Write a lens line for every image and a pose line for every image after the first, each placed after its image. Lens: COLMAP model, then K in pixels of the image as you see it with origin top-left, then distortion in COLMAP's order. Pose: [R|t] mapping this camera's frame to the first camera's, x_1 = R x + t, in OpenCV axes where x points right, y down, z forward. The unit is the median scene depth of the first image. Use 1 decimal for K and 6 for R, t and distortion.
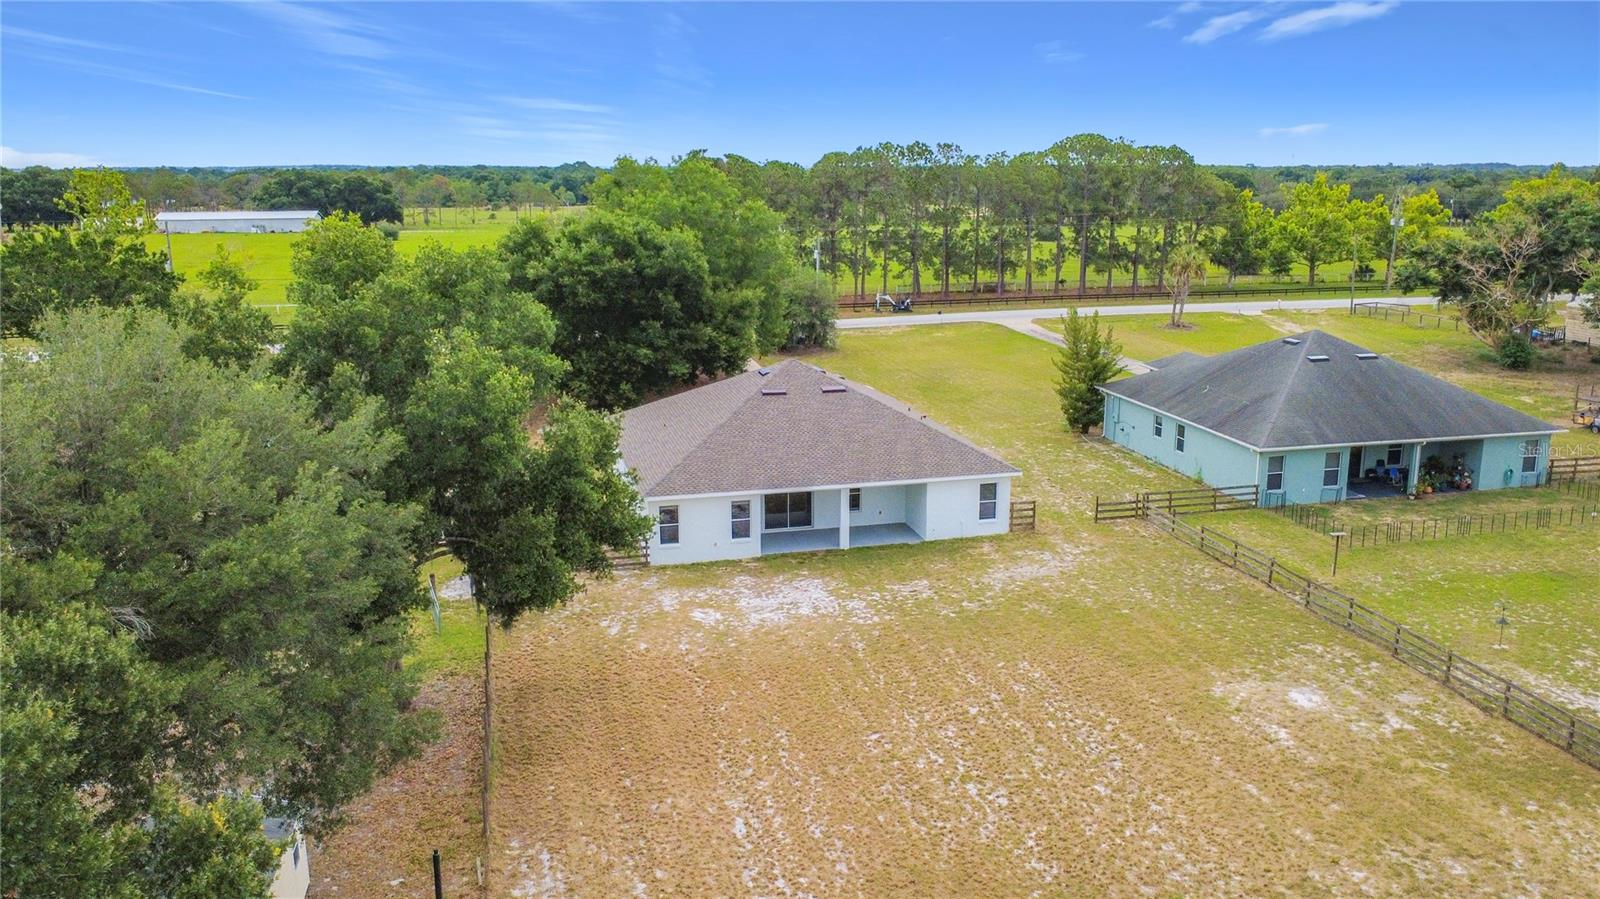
lens RADIAL K [[1210.9, 0, 801.8], [0, 1210.9, 415.5], [0, 0, 1]] dist [-0.005381, -0.010979]
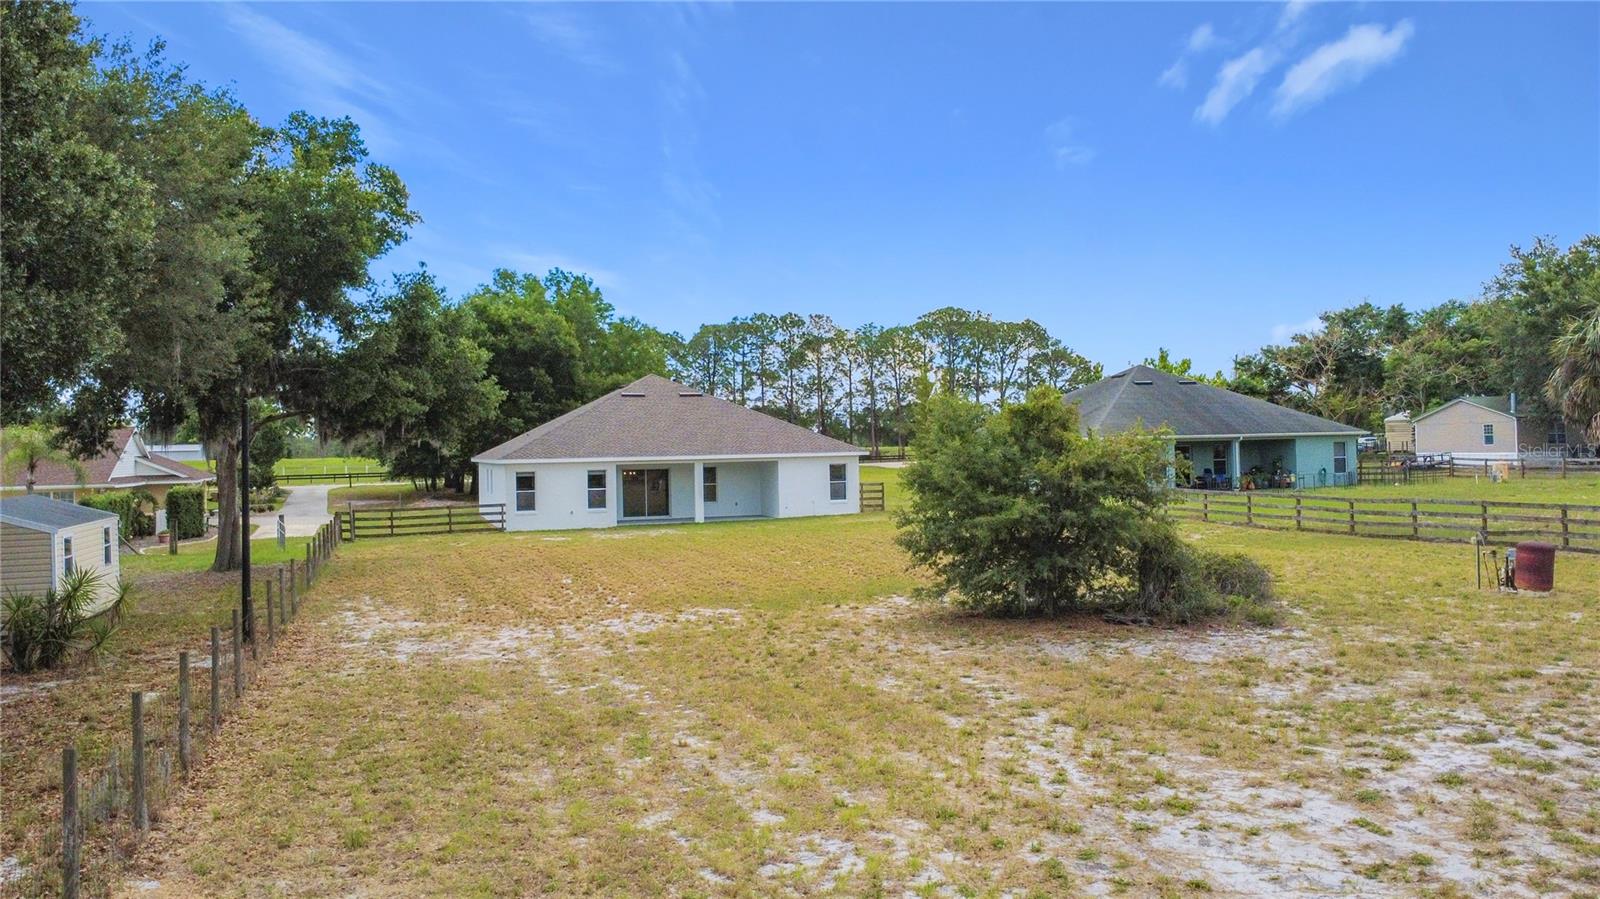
lens RADIAL K [[1201.4, 0, 797.3], [0, 1201.4, 407.9], [0, 0, 1]] dist [-0.014013, 0.000124]
pose [[0.996523, -0.015176, 0.081924, 0.035978], [0.033850, 0.972209, -0.231655, 0.256337], [-0.076132, 0.233622, 0.969342, -0.016745]]
